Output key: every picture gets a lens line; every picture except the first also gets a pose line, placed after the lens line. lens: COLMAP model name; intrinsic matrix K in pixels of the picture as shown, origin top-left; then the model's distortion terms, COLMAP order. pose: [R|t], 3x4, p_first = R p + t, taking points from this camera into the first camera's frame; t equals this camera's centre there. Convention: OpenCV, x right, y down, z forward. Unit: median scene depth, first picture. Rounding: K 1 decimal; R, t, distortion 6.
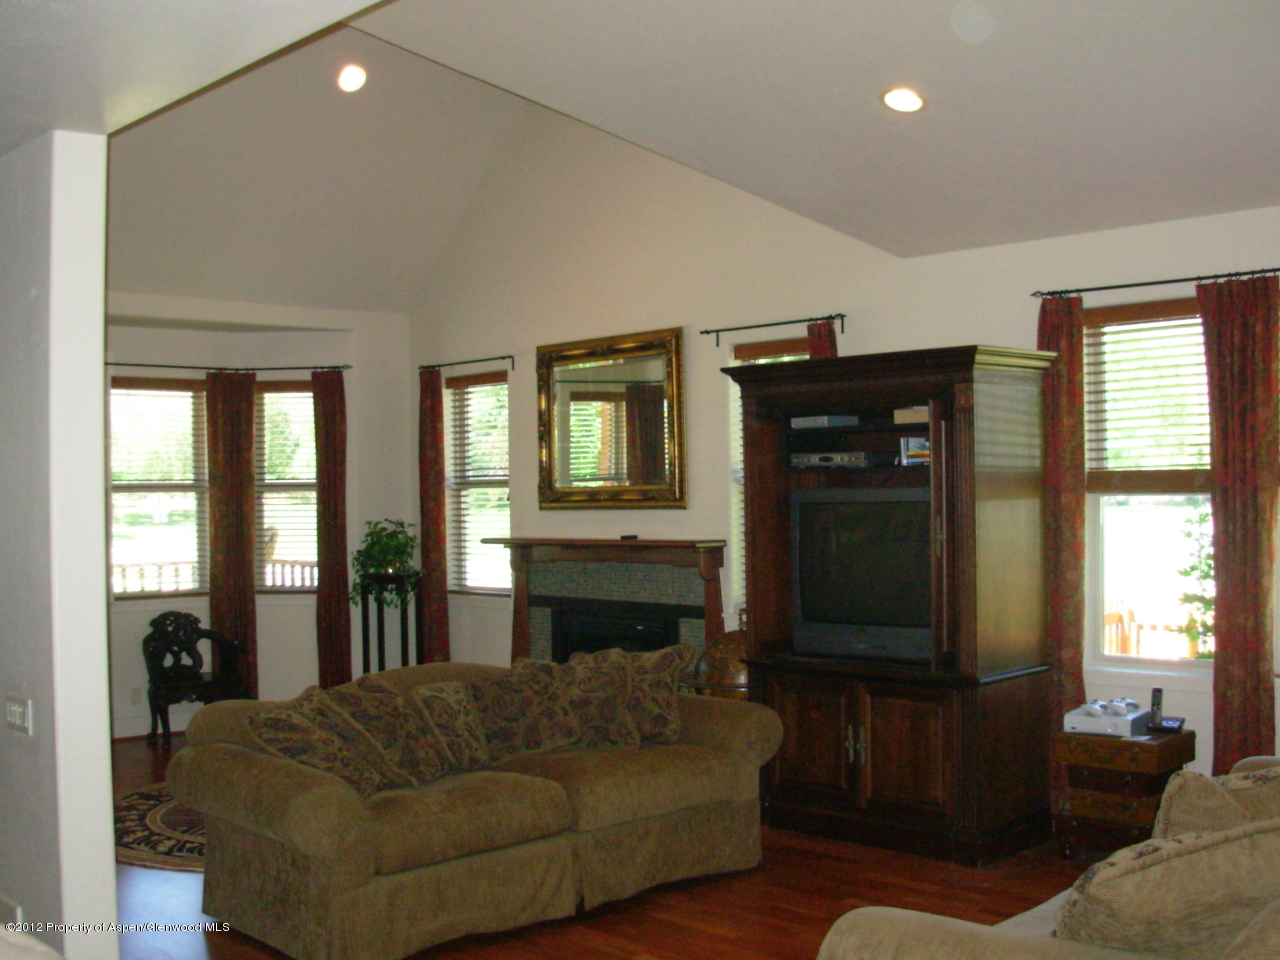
lens RADIAL K [[1469.2, 0, 675.7], [0, 1469.2, 482.4], [0, 0, 1]] dist [-0.228884, 0.206355]
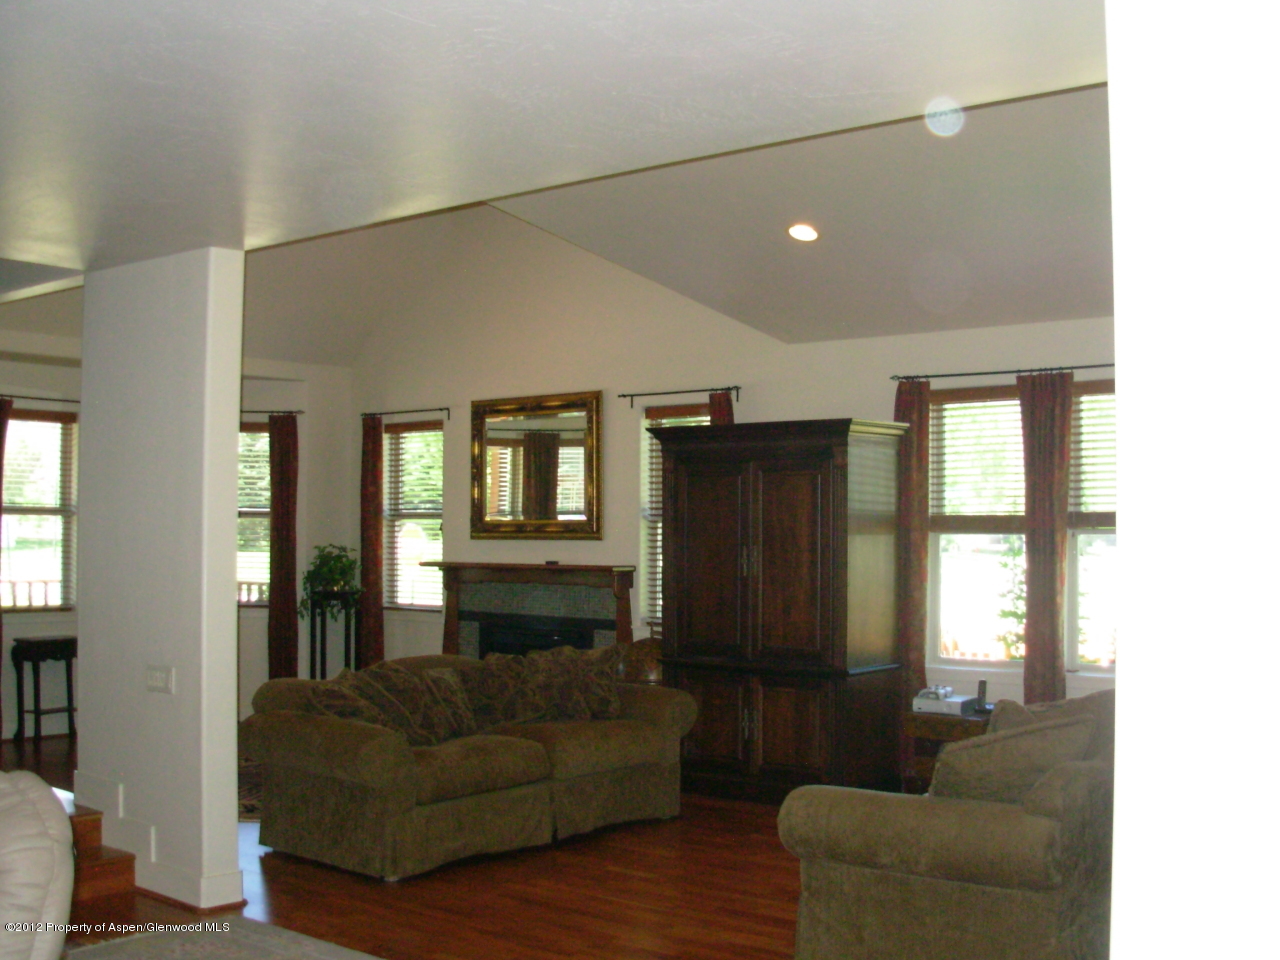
lens RADIAL K [[1469.2, 0, 675.7], [0, 1469.2, 482.4], [0, 0, 1]] dist [-0.228884, 0.206355]
pose [[0.992262, 0.023920, 0.121838, -0.103003], [-0.020575, 0.999378, -0.028636, 0.005023], [-0.122447, 0.025907, 0.992137, -0.275193]]
